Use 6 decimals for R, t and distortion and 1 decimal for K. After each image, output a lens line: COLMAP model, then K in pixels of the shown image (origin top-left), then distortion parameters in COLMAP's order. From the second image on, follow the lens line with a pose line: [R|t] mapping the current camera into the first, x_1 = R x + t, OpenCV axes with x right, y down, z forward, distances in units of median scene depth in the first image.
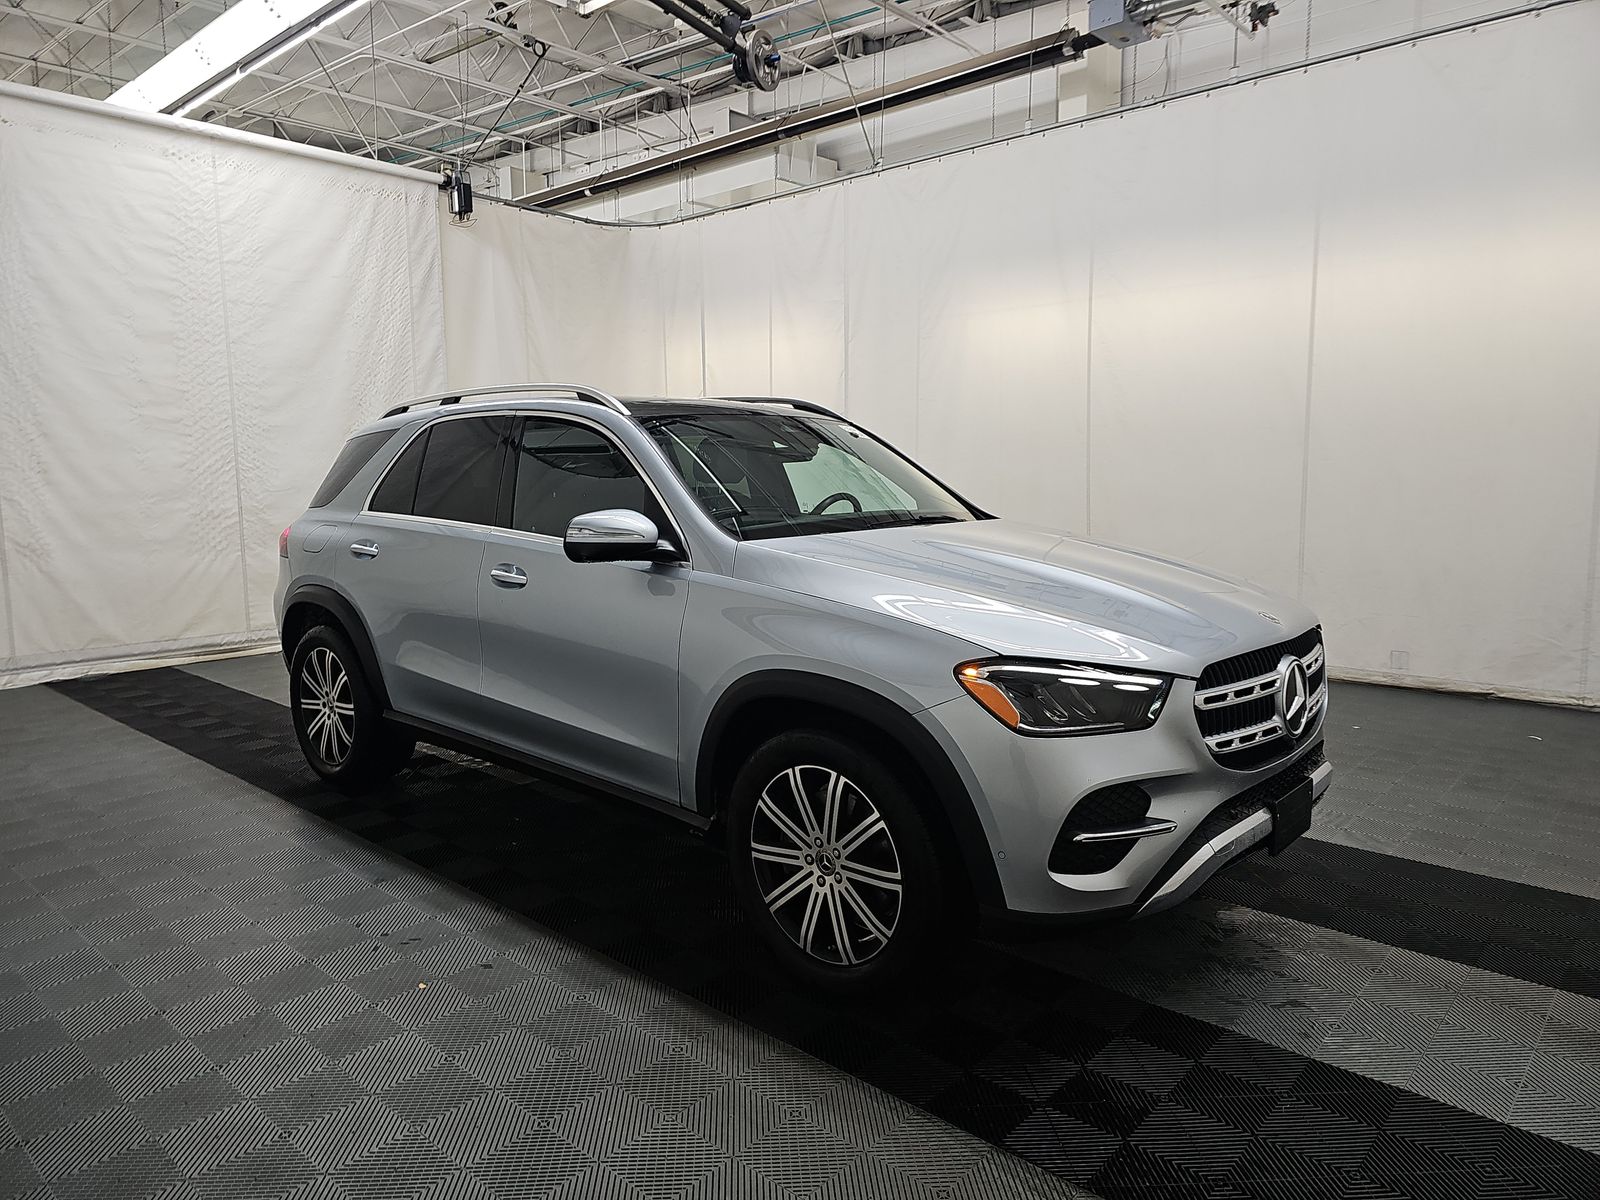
lens RADIAL K [[1036.8, 0, 797.7], [0, 1036.8, 599.1], [0, 0, 1]] dist [0.035437, -0.029261]
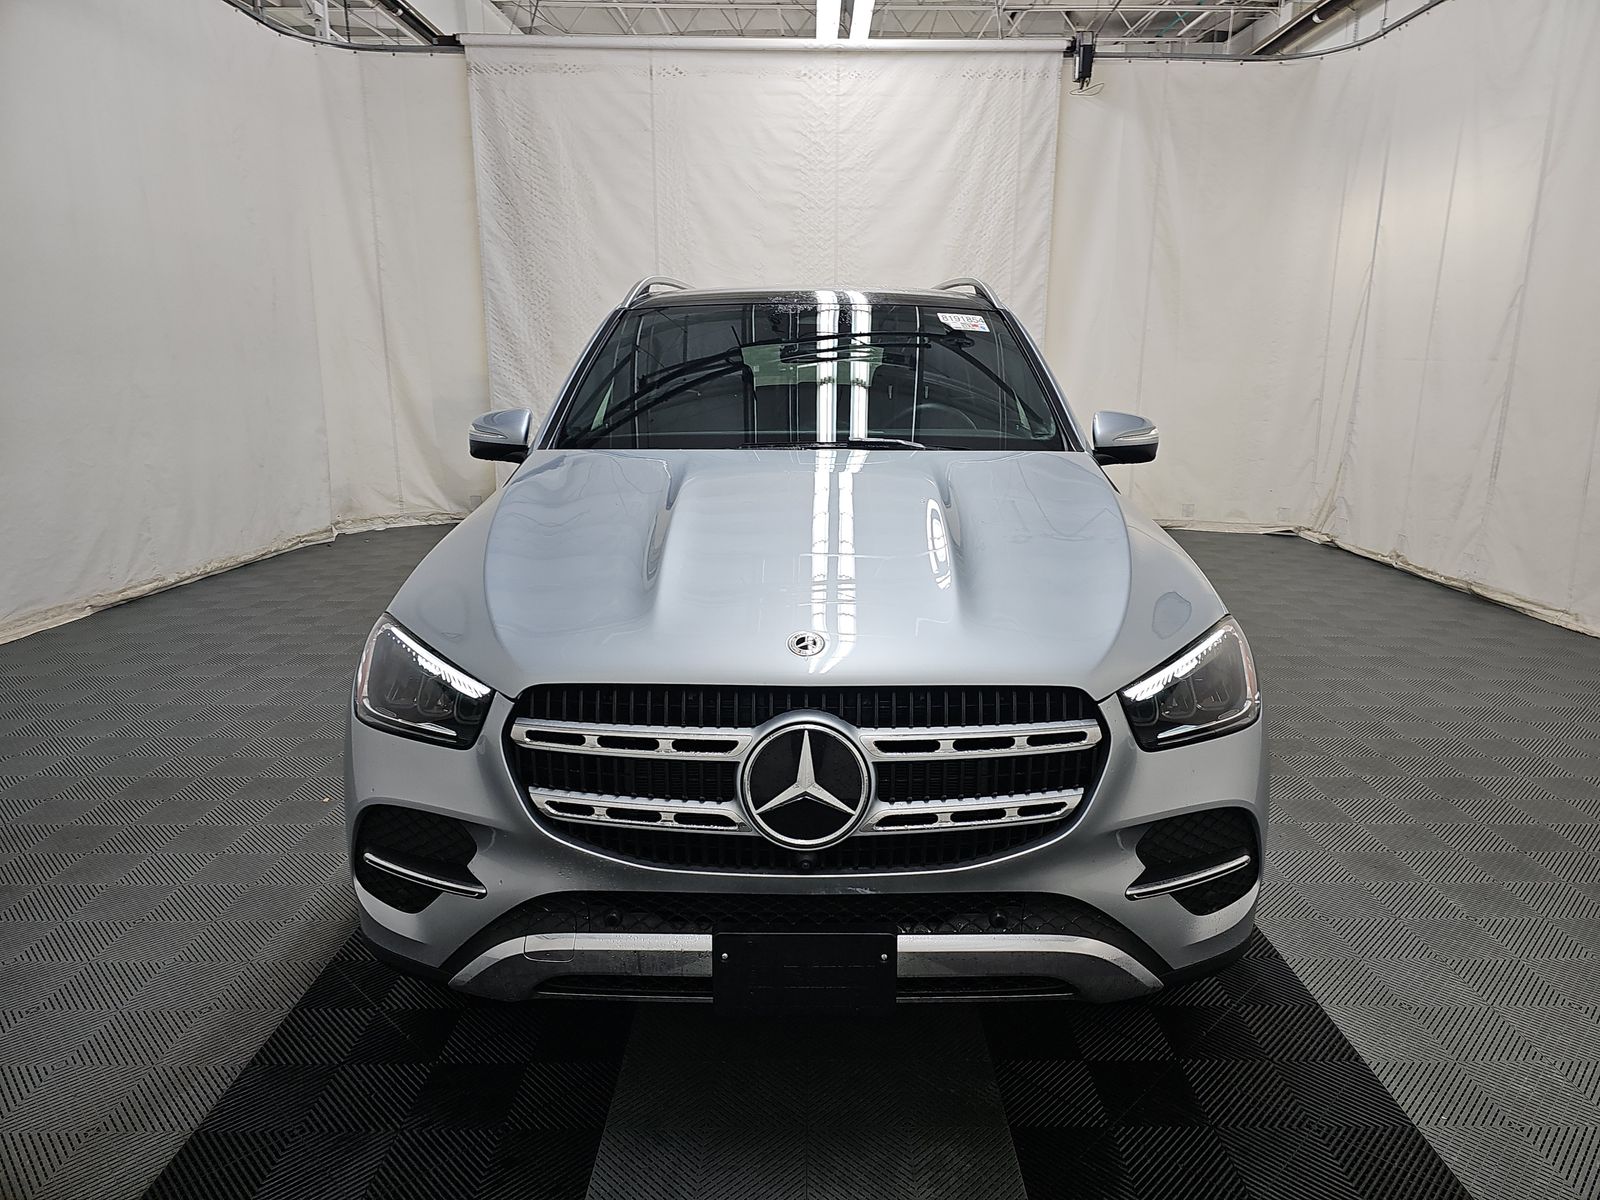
lens RADIAL K [[1036.8, 0, 800.2], [0, 1036.8, 614.6], [0, 0, 1]] dist [0.035437, -0.029261]
pose [[0.681973, 0.184296, -0.707777, 0.330029], [-0.103157, 0.982295, 0.156382, -0.034432], [0.724066, -0.033636, 0.688910, 0.227886]]
